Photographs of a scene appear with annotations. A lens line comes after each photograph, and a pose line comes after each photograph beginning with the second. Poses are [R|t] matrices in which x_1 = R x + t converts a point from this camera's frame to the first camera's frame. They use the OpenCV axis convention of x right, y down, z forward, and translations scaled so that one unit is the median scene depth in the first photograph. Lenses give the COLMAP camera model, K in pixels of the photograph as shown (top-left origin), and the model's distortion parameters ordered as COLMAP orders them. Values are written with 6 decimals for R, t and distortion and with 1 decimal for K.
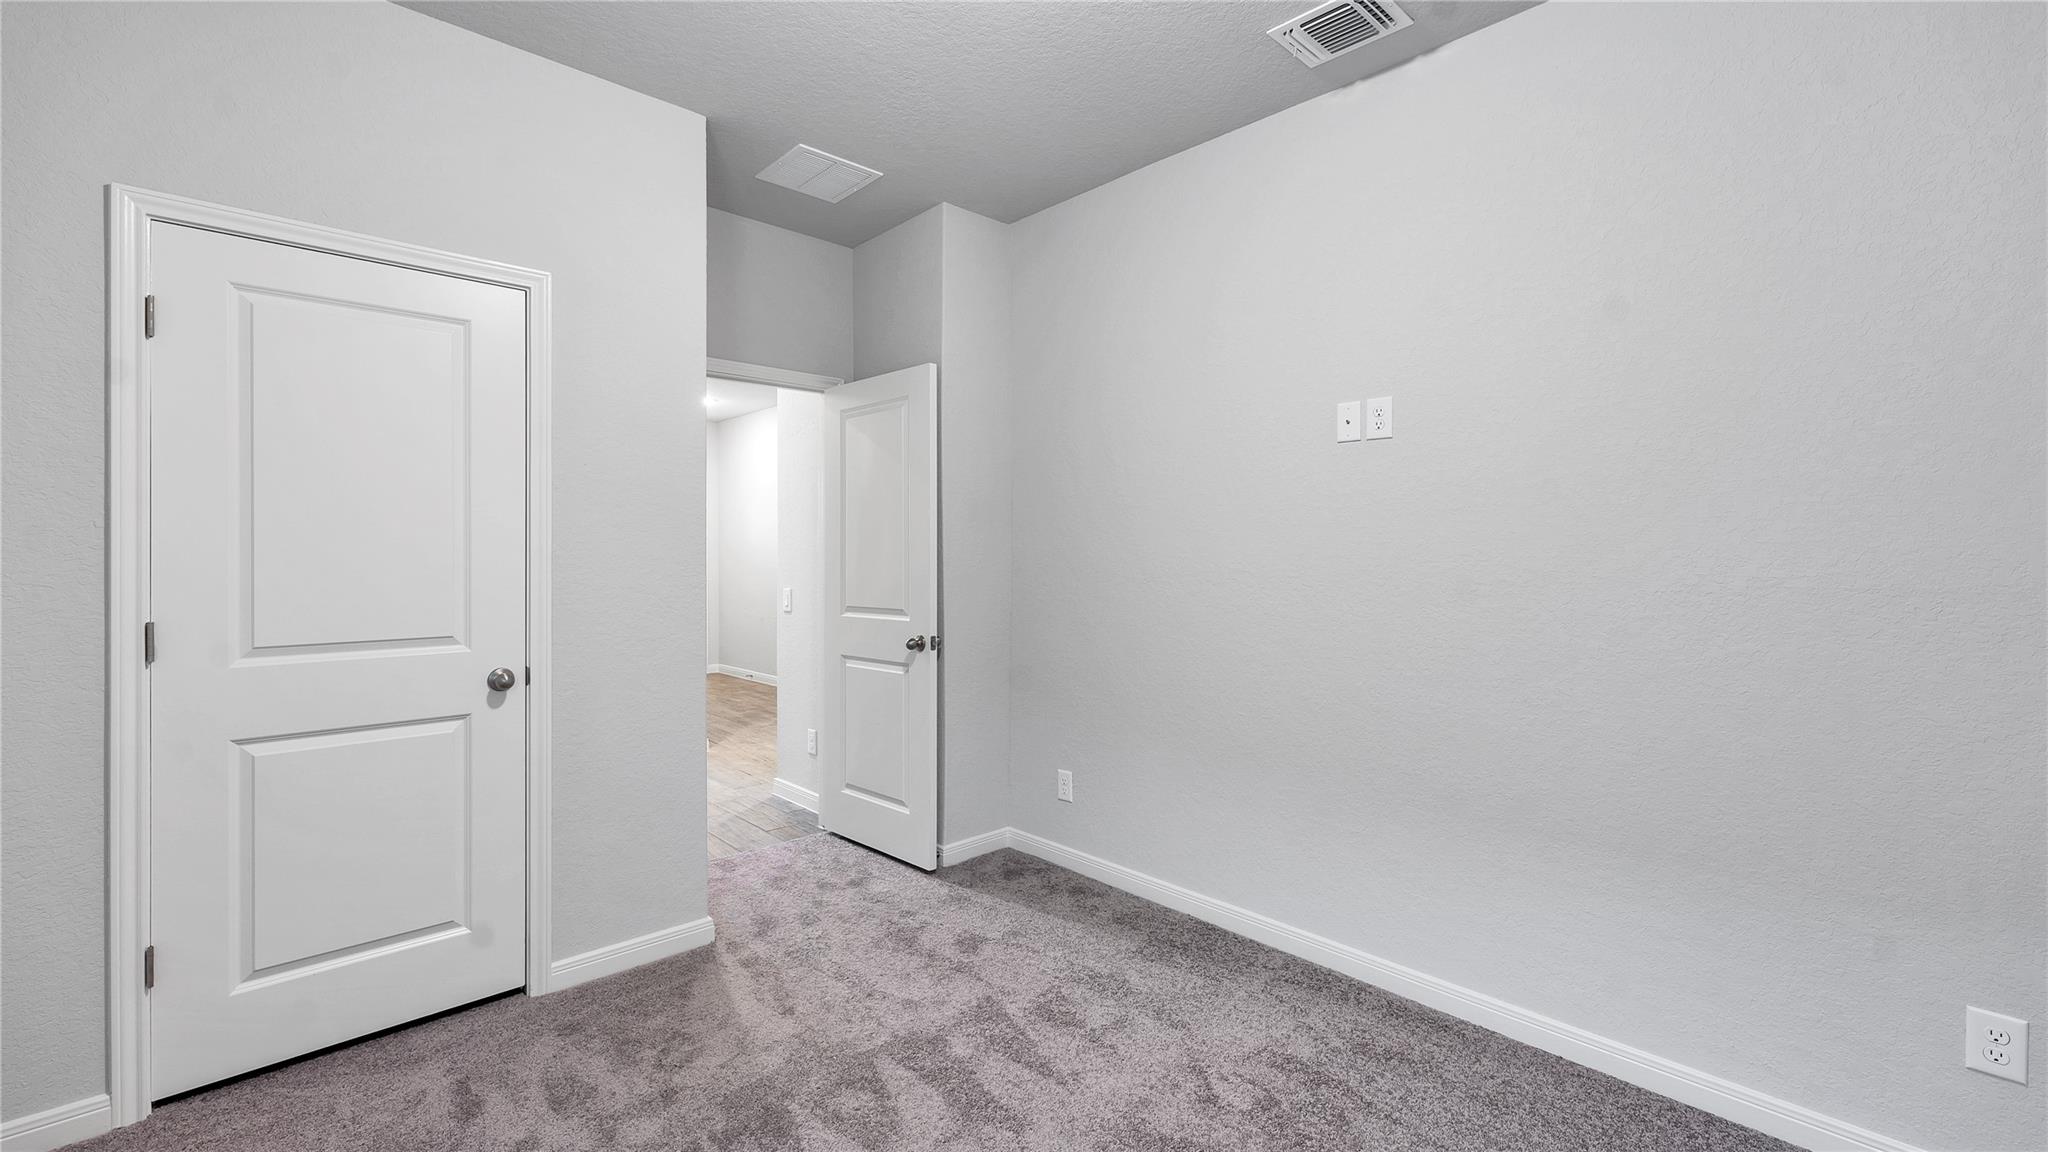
lens RADIAL K [[843.4, 0, 1023.8], [0, 843.4, 580.5], [0, 0, 1]] dist [0.001209, 0.000059]
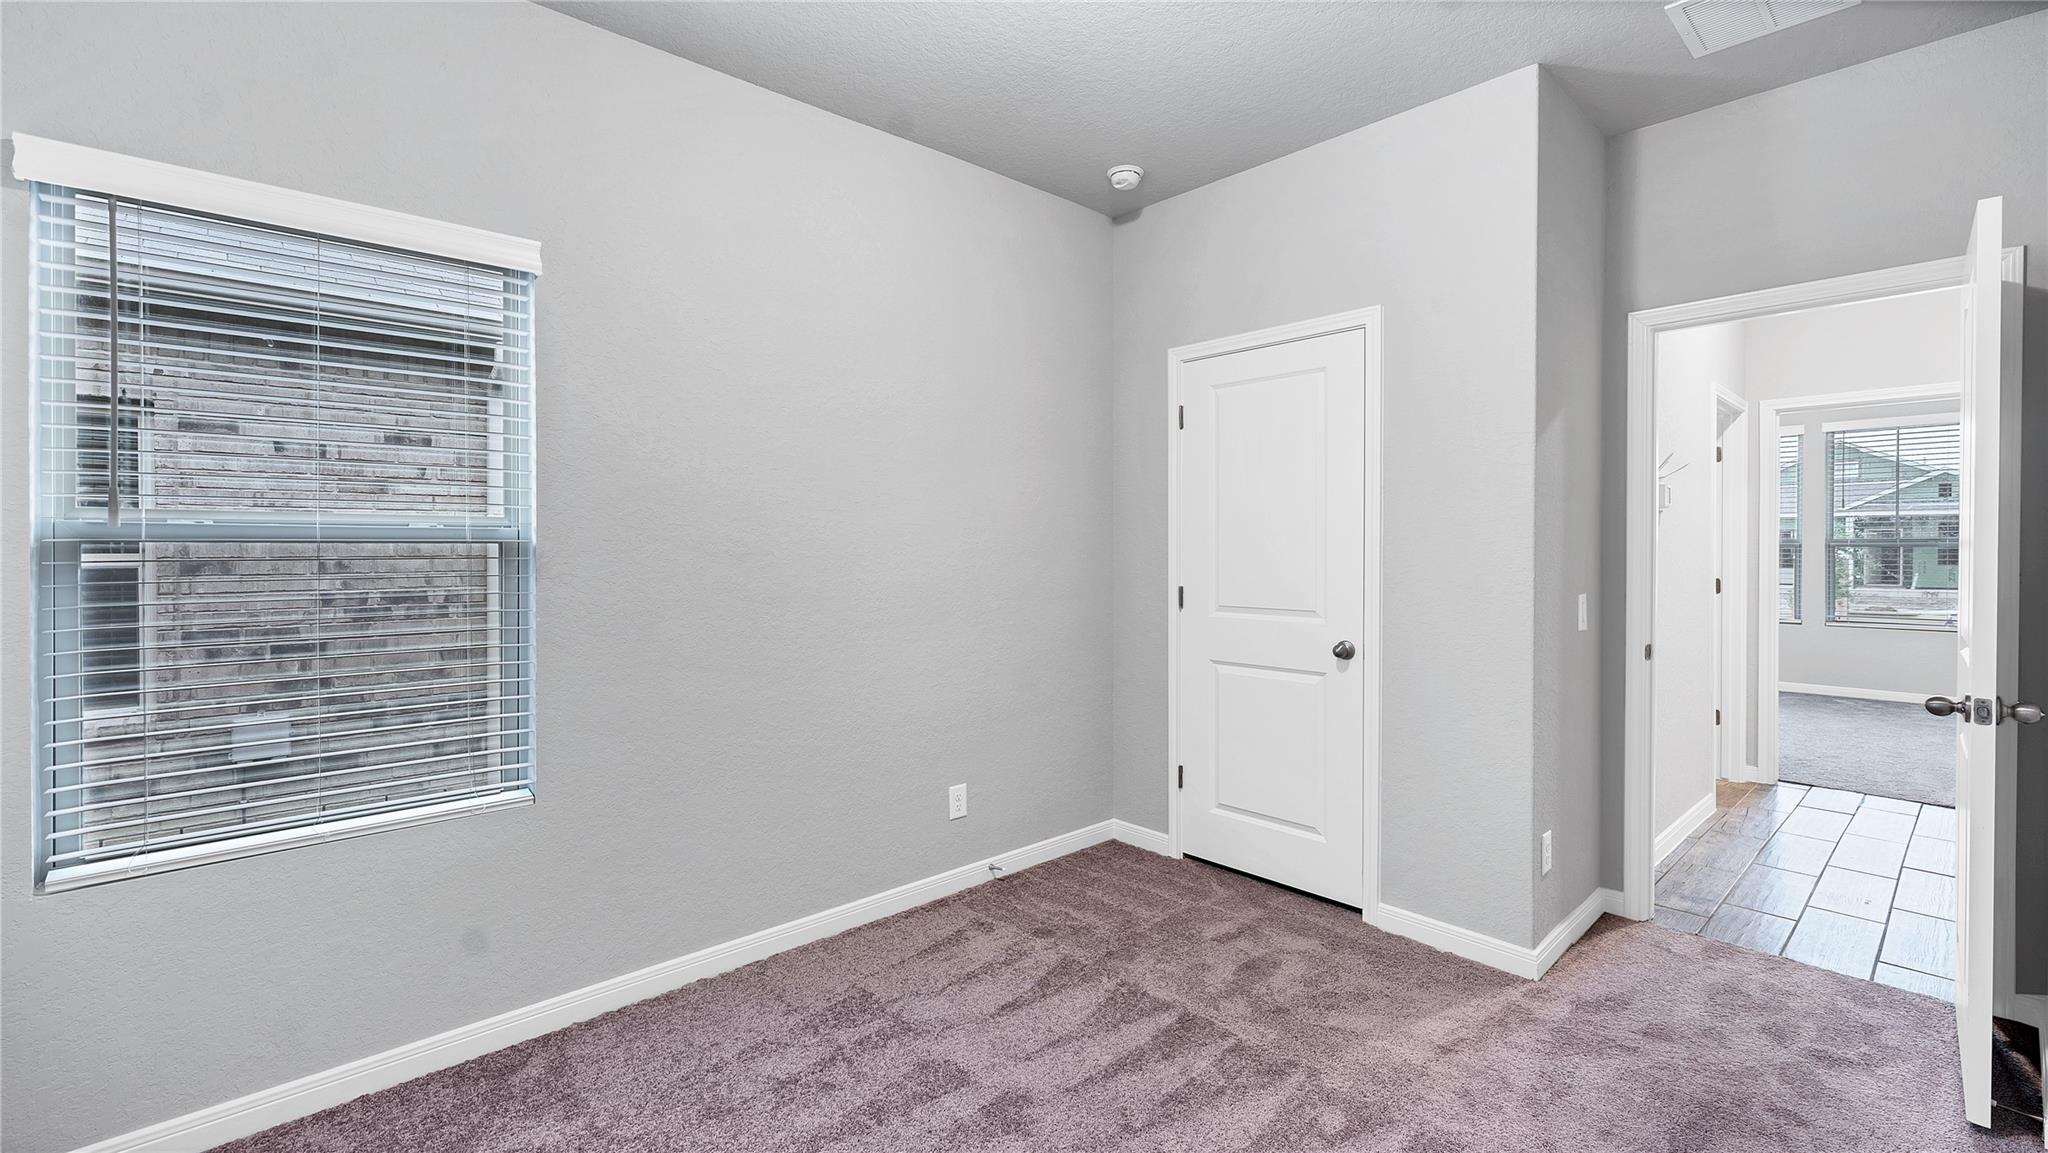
lens RADIAL K [[870.9, 0, 1024.0], [0, 870.9, 576.5], [0, 0, 1]] dist [0.000528, 0.000165]
pose [[-0.011969, 0.038718, -0.999178, 0.655457], [-0.028264, 0.998838, 0.039044, -0.026773], [0.999529, 0.028708, -0.010861, 0.542663]]
